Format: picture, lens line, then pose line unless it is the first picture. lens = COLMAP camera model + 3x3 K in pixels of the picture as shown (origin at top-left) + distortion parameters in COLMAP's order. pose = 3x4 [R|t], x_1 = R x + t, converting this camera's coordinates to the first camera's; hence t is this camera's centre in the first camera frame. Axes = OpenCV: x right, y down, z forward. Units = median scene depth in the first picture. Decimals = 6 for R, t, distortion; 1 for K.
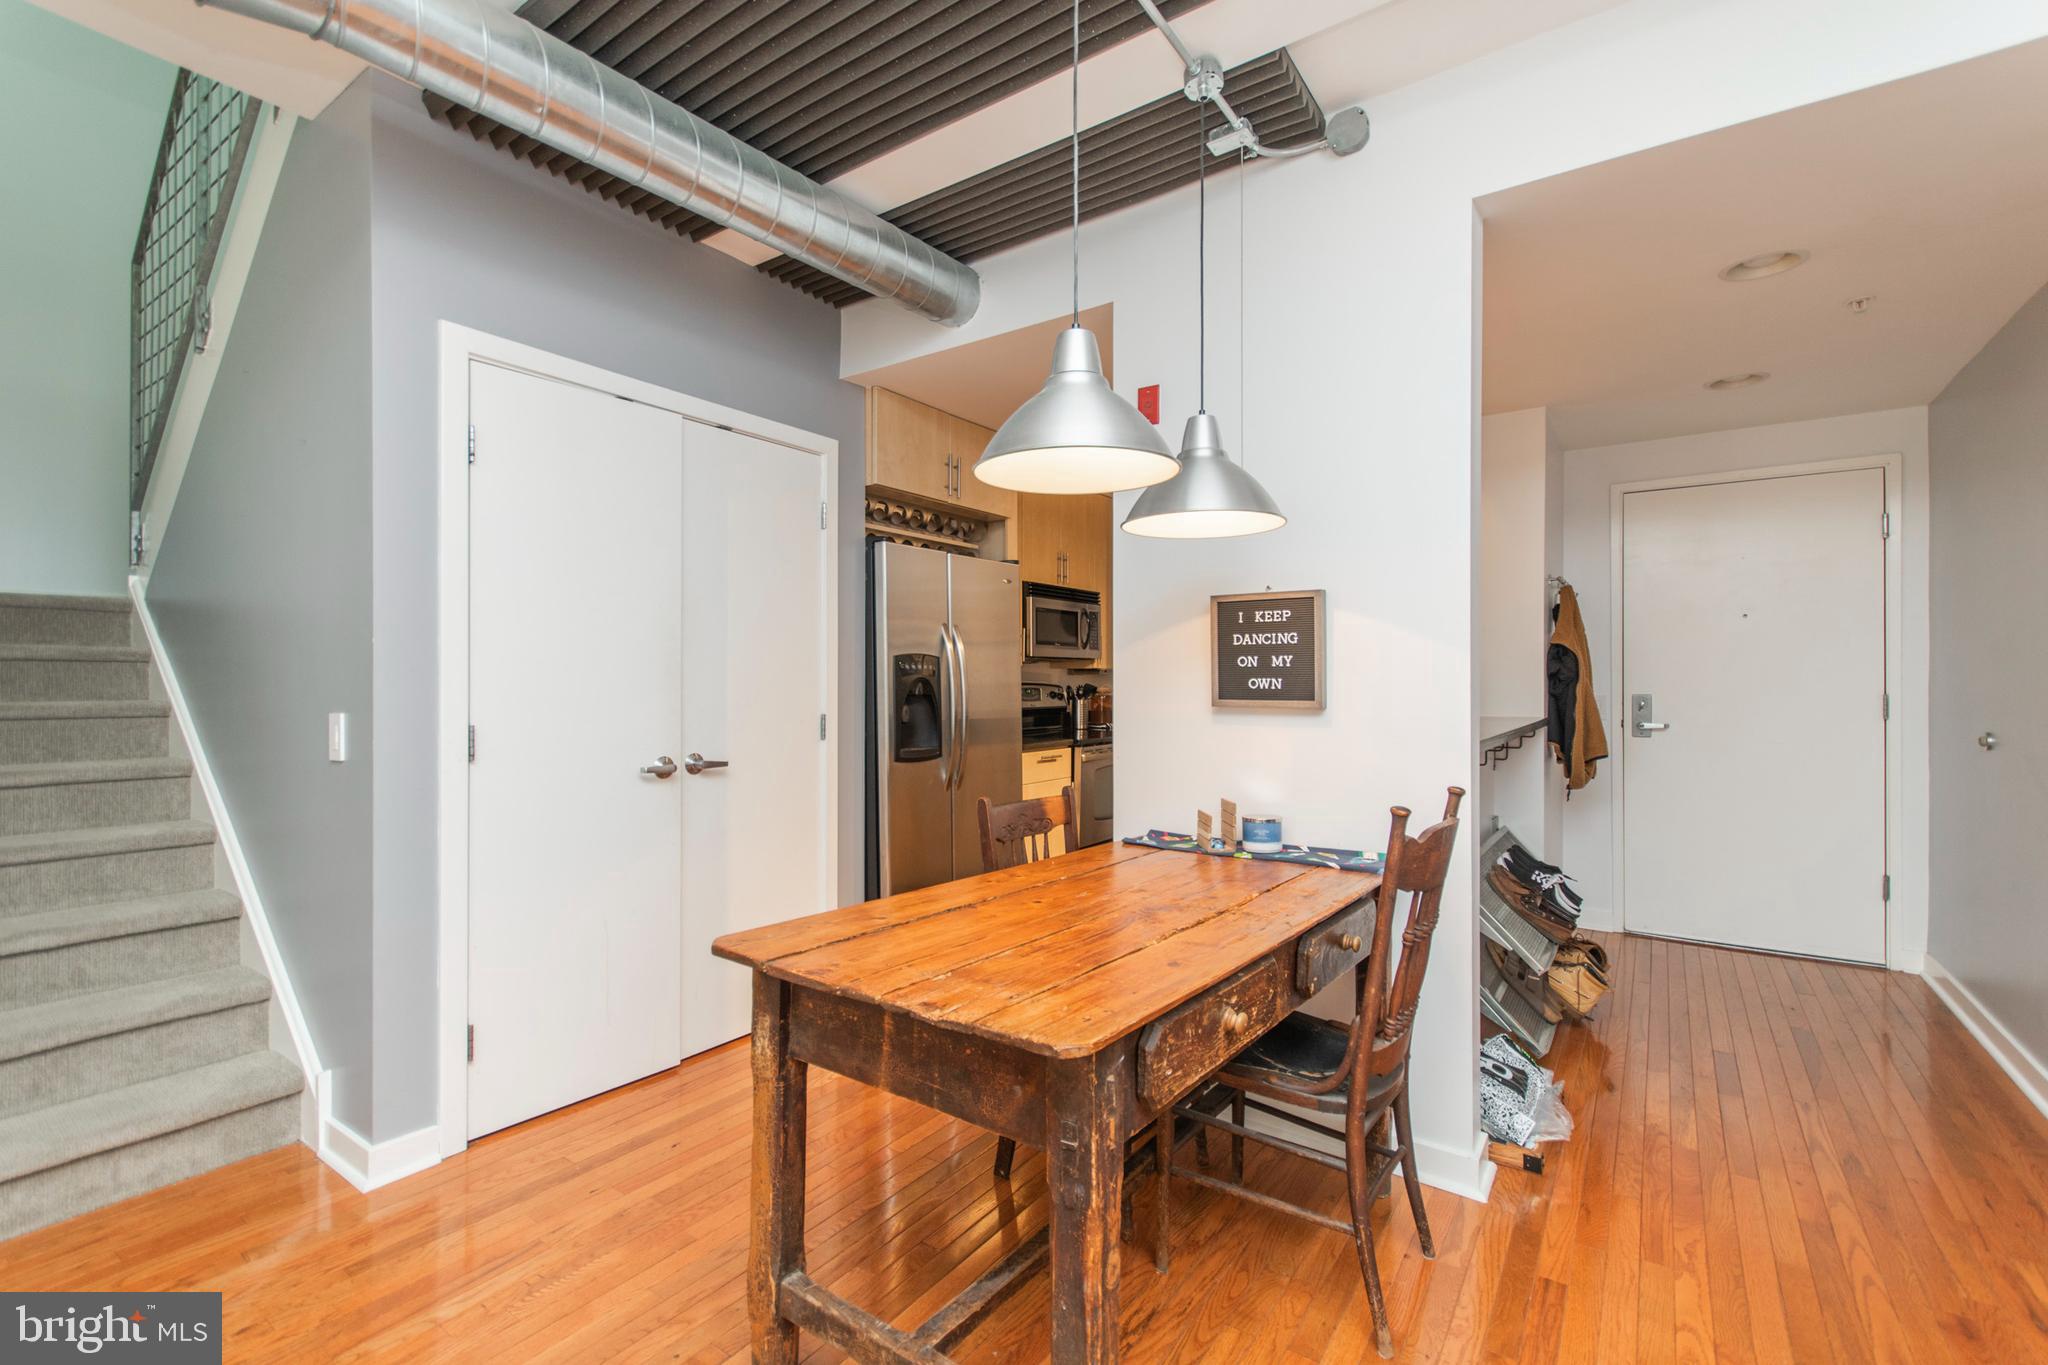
lens RADIAL K [[909.7, 0, 1015.7], [0, 909.7, 684.5], [0, 0, 1]] dist [0.009193, 0.000166]
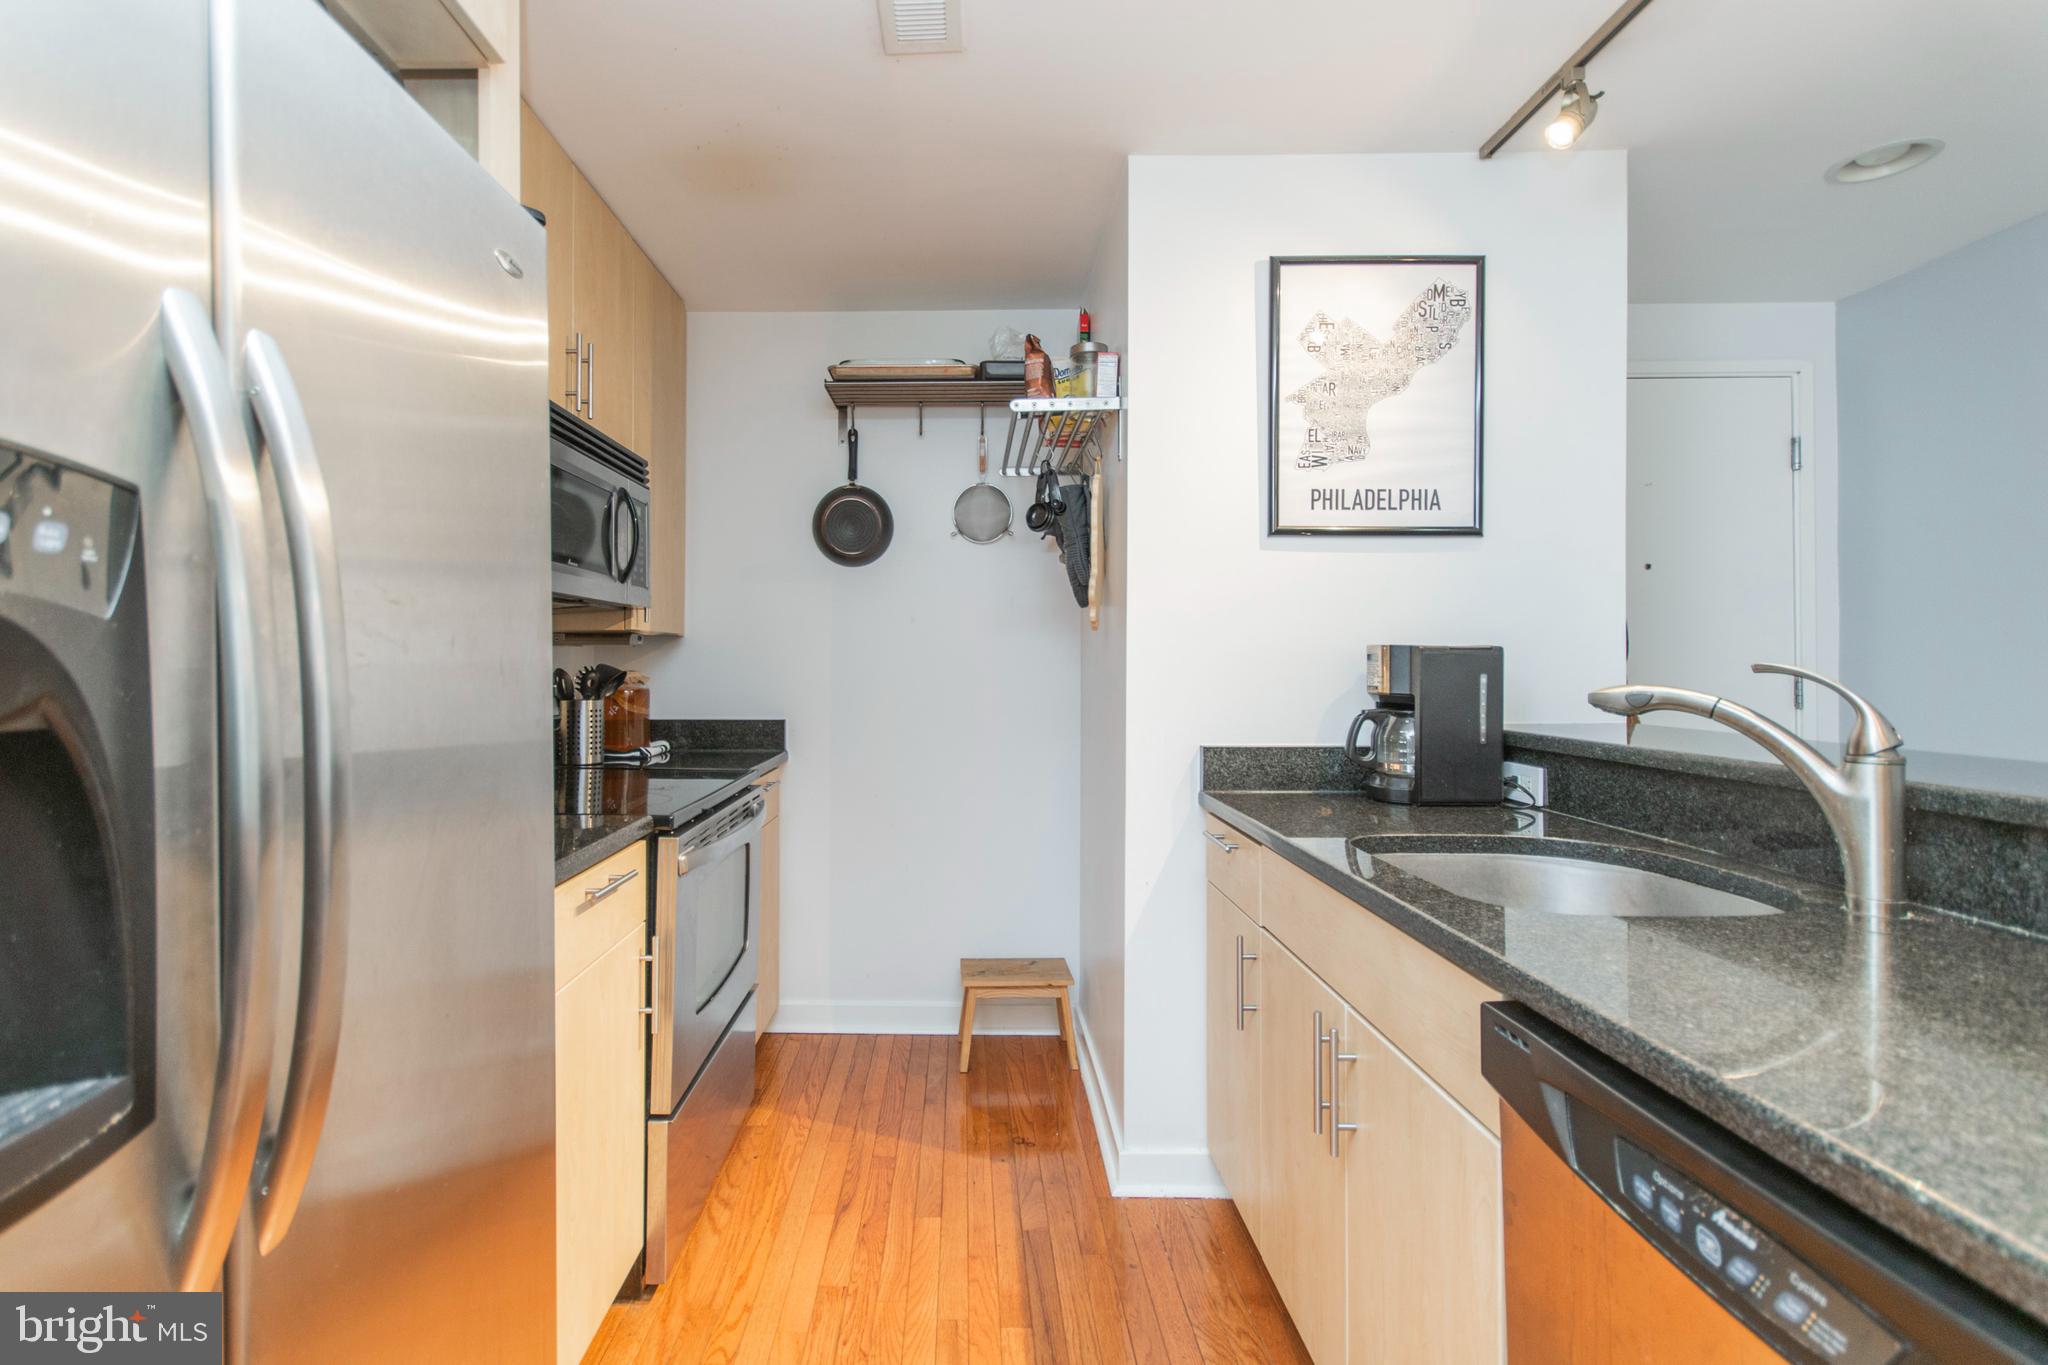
lens RADIAL K [[909.7, 0, 954.9], [0, 909.7, 674.7], [0, 0, 1]] dist [0.009193, 0.000166]
pose [[0.825625, -0.006681, 0.564180, -0.038567], [0.002747, 0.999966, 0.007822, 0.001229], [-0.564212, -0.004908, 0.825615, 0.566540]]
